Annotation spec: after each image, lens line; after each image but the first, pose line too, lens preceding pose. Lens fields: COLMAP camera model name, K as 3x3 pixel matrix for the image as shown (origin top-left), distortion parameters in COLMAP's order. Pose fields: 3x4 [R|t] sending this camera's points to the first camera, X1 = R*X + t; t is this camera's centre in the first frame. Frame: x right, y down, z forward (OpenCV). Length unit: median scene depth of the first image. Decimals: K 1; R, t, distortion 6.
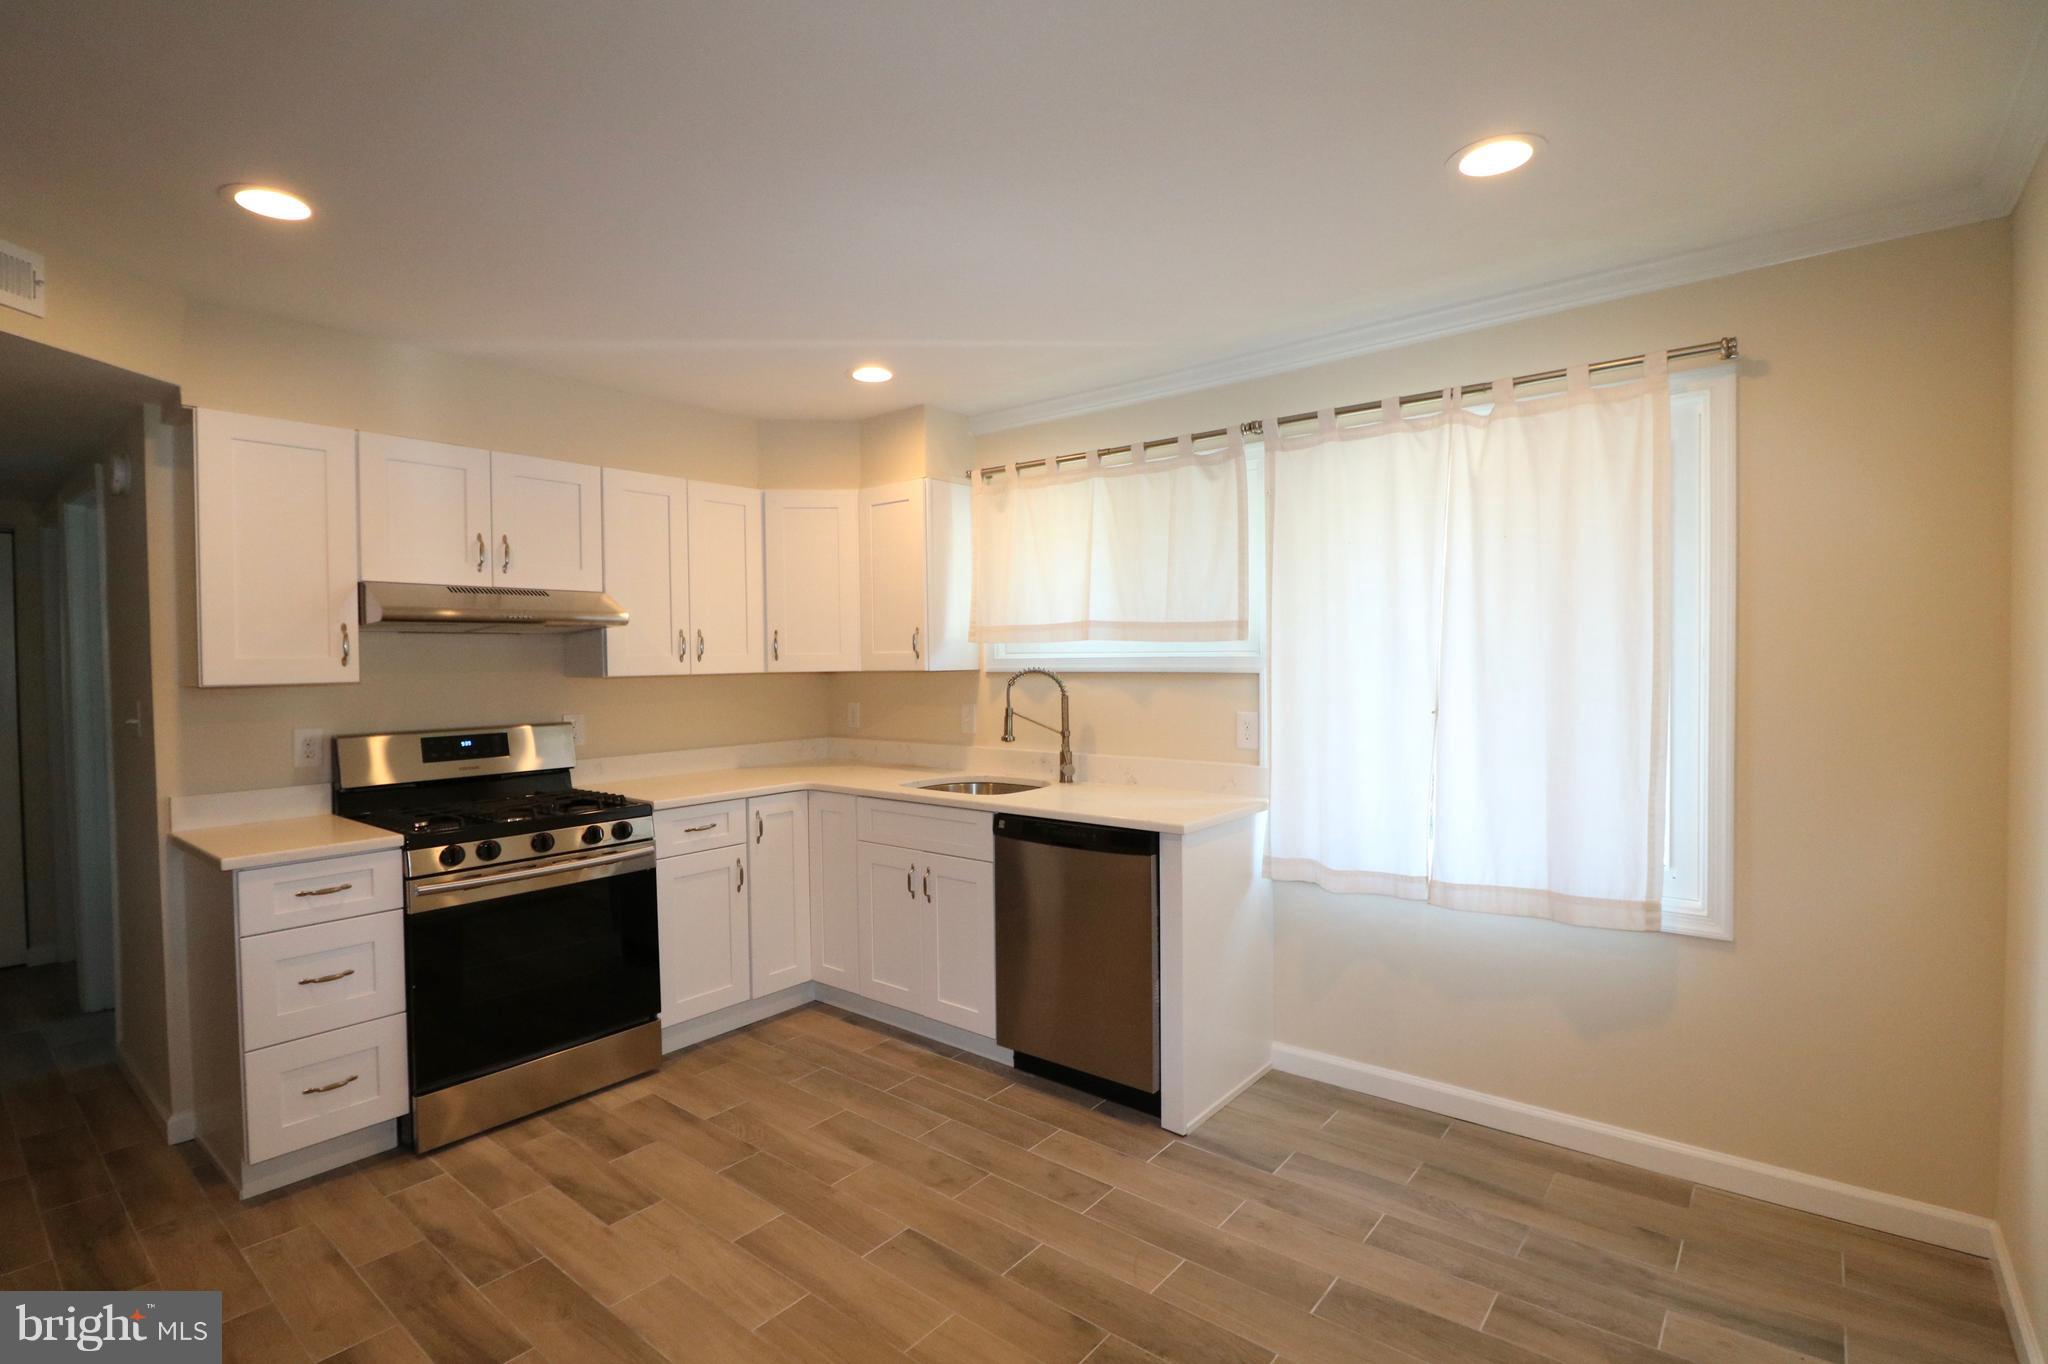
lens RADIAL K [[964.3, 0, 1014.4], [0, 964.3, 676.0], [0, 0, 1]] dist [0.000588, -0.014292]
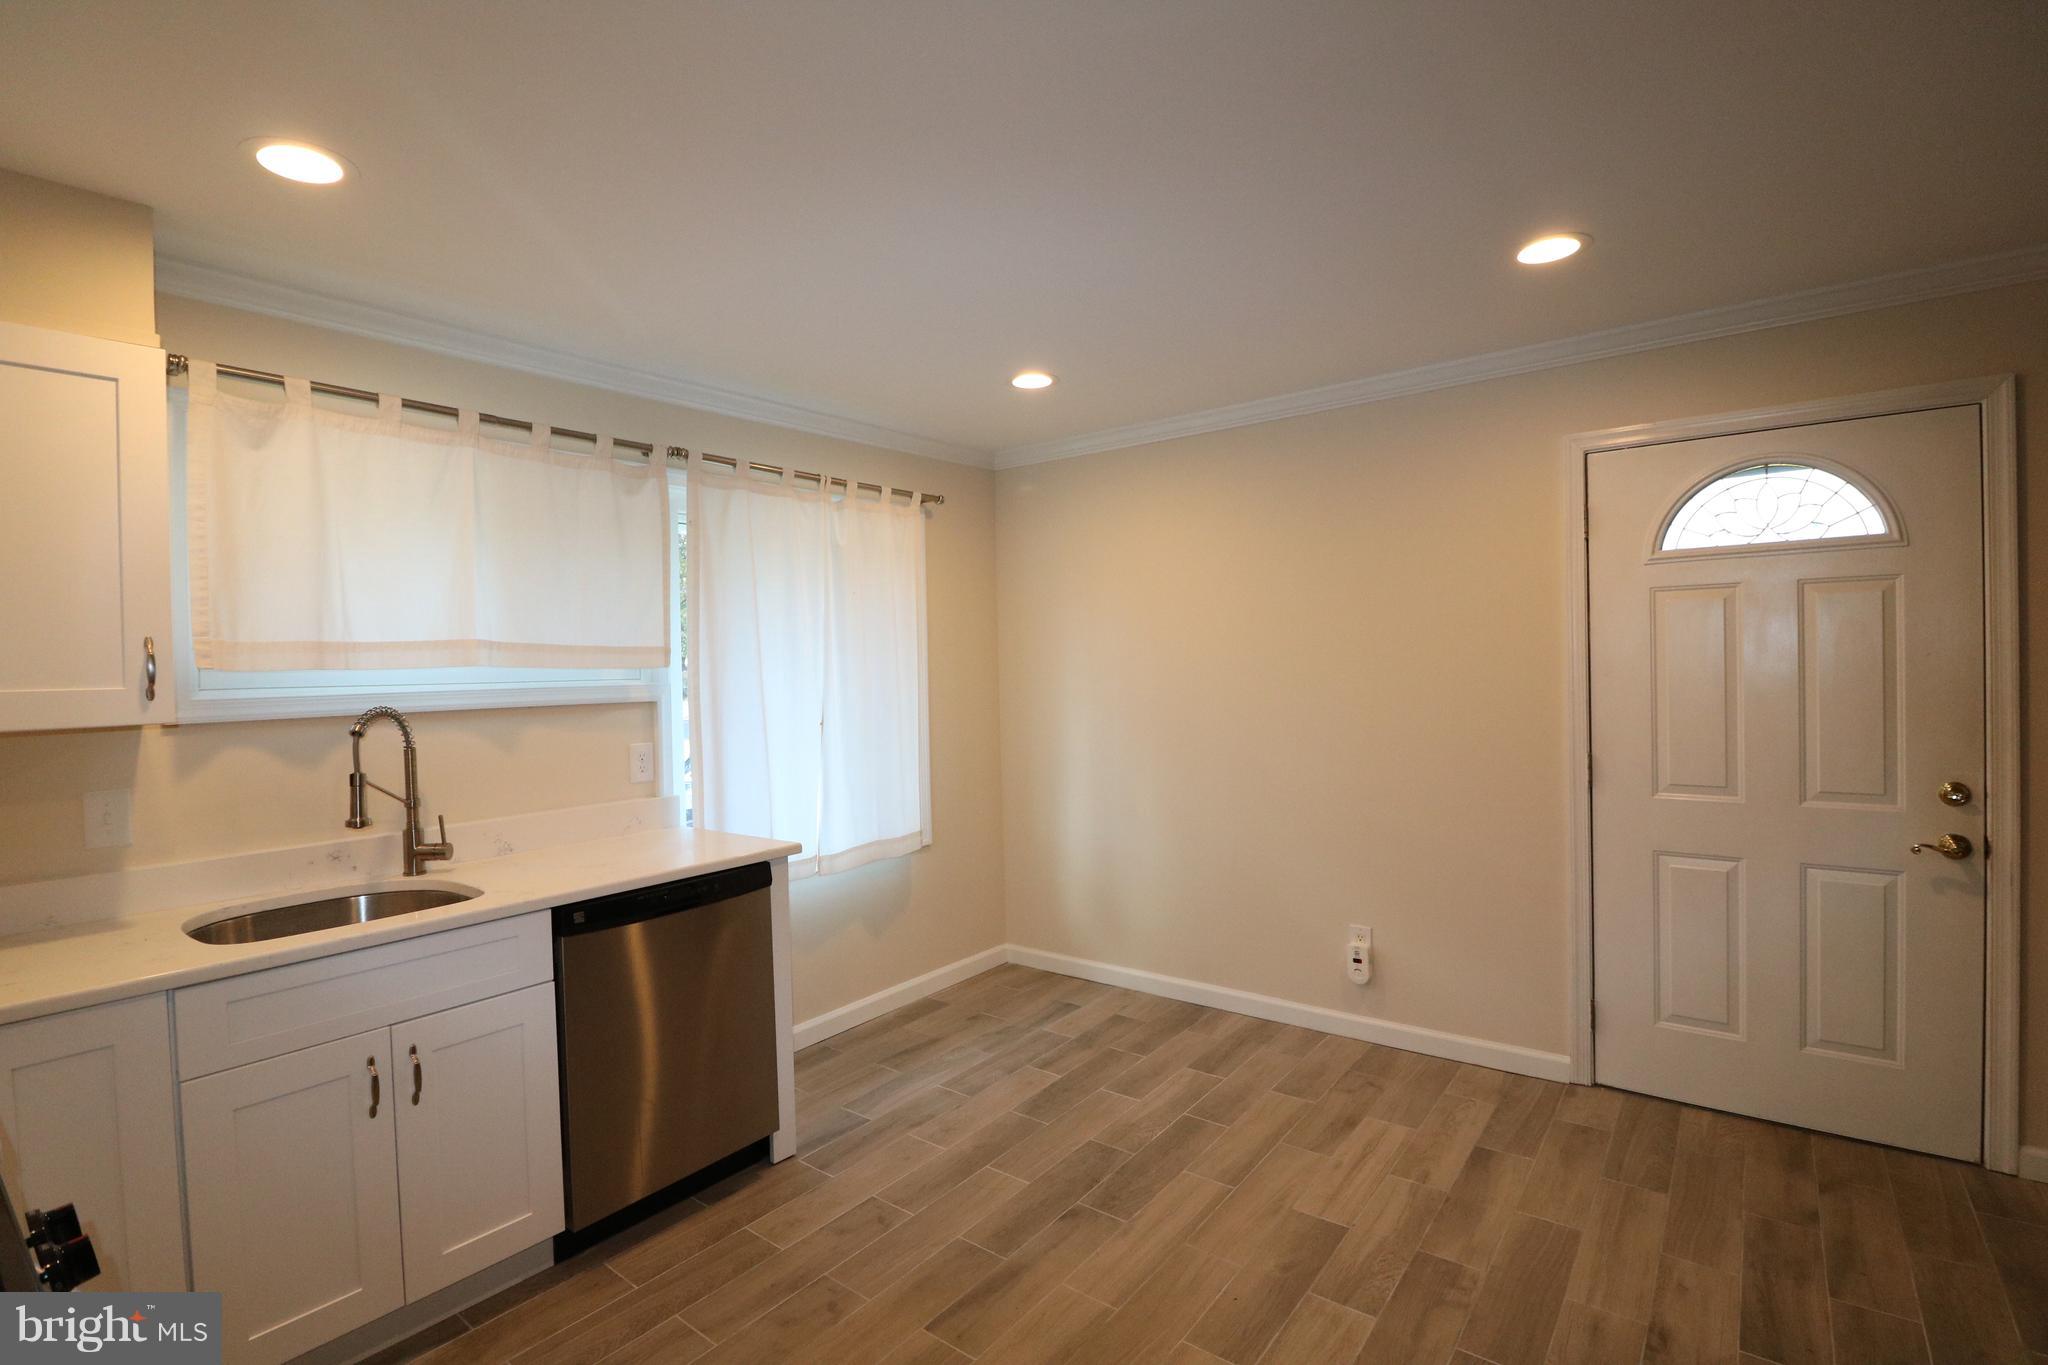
lens RADIAL K [[942.0, 0, 1015.7], [0, 942.0, 671.7], [0, 0, 1]] dist [0.000046, -0.013178]
pose [[-0.027508, 0.005972, 0.999604, -0.805296], [0.044475, 0.998999, -0.004745, -0.013994], [-0.998632, 0.044327, -0.027746, 0.756837]]
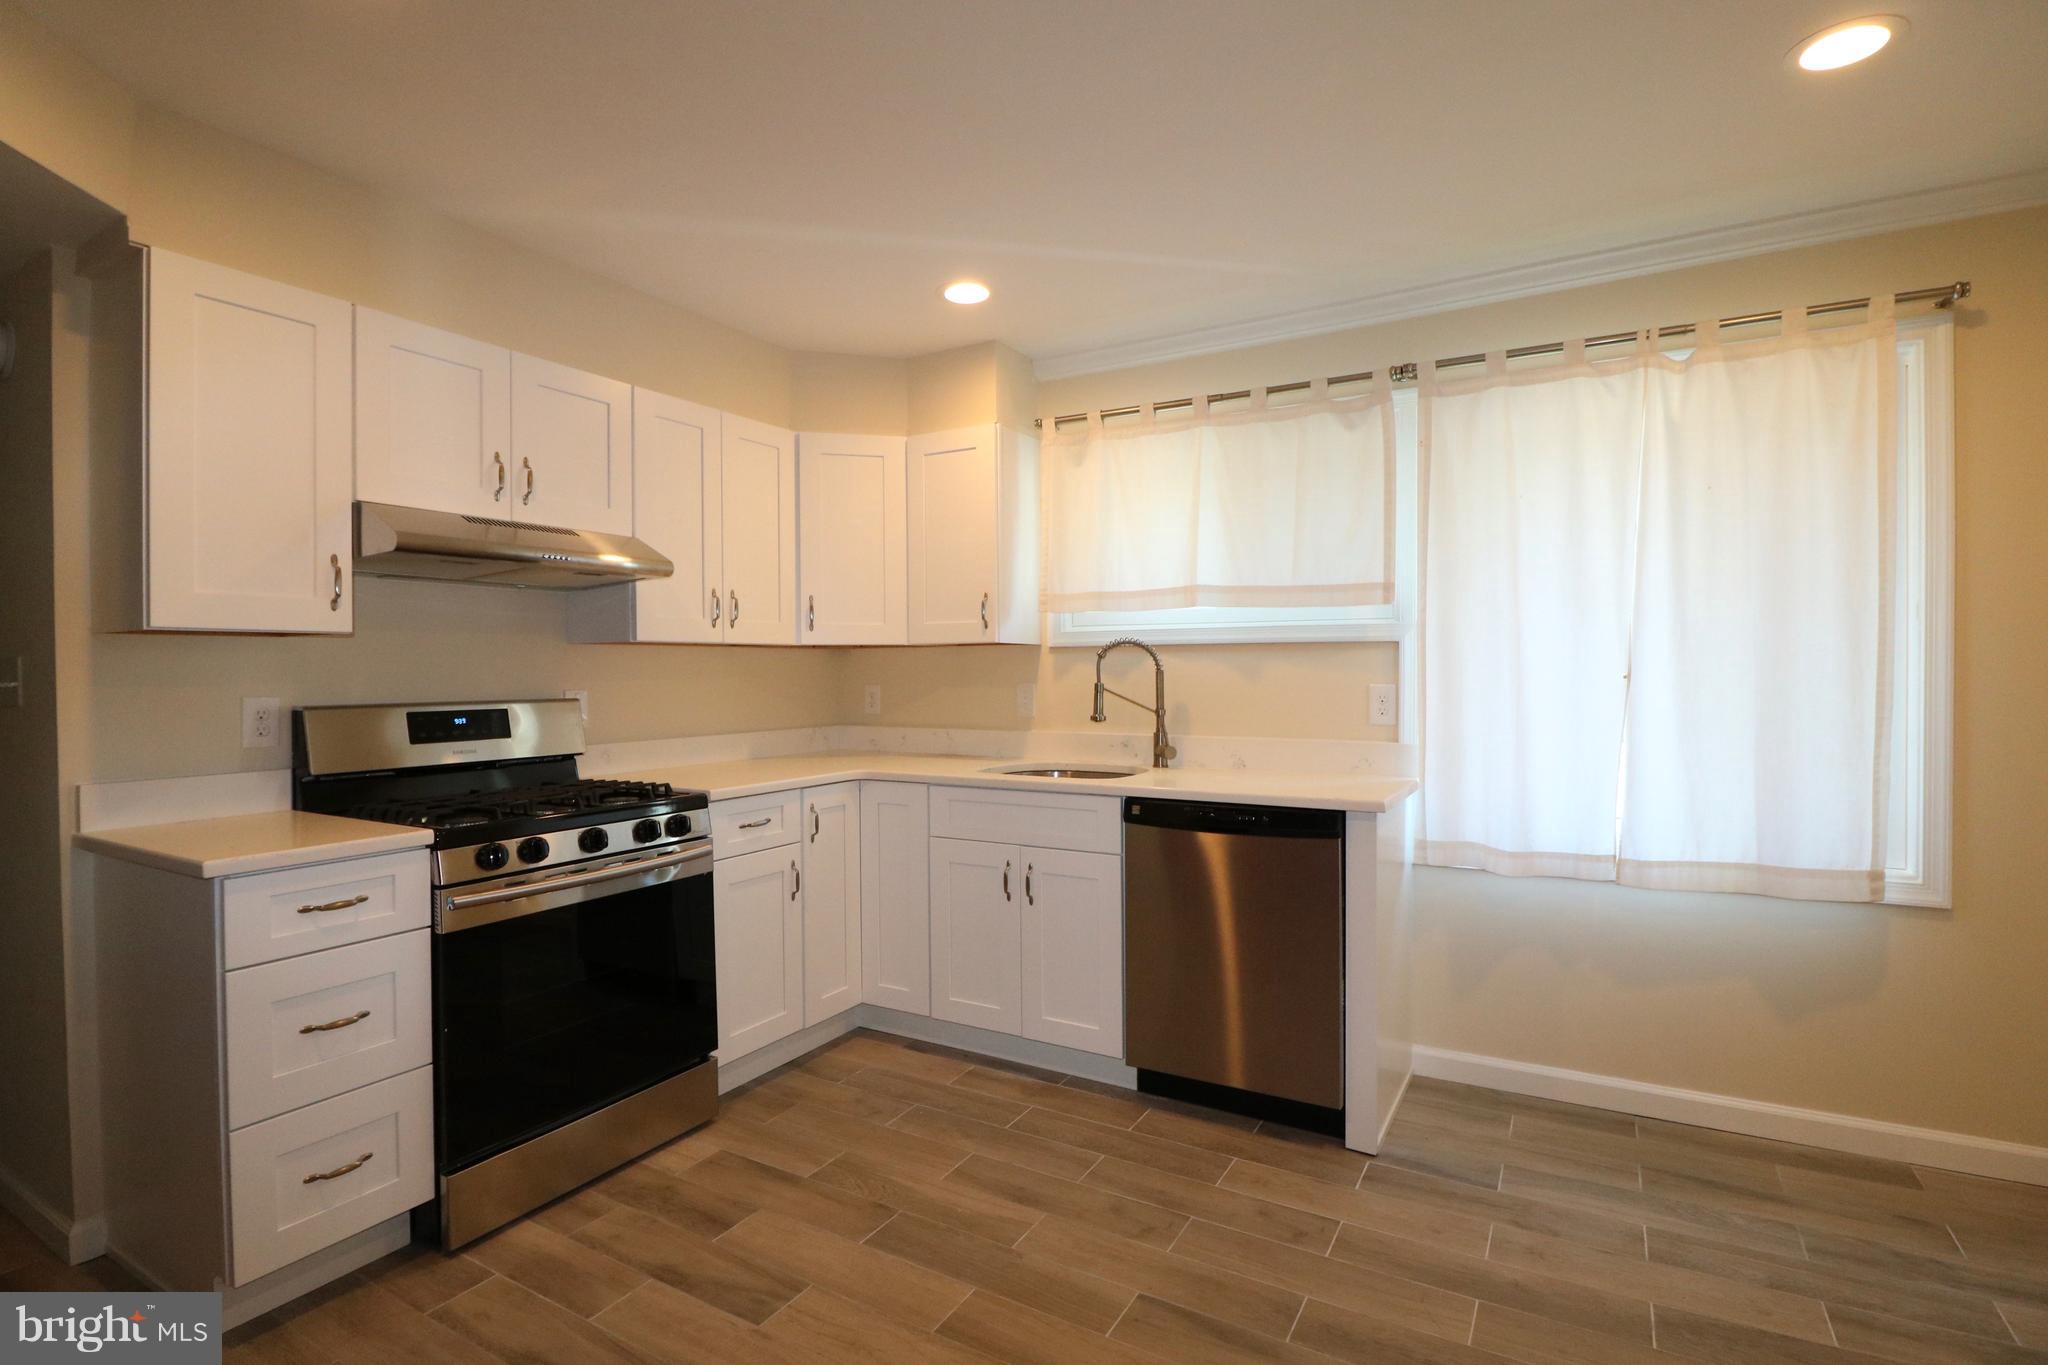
lens RADIAL K [[982.0, 0, 1012.9], [0, 982.0, 676.6], [0, 0, 1]] dist [-0.001779, -0.012334]
pose [[0.987935, 0.005177, 0.154786, -0.287878], [-0.003079, 0.999900, -0.013792, 0.050887], [-0.154842, 0.013149, 0.987852, 0.155562]]
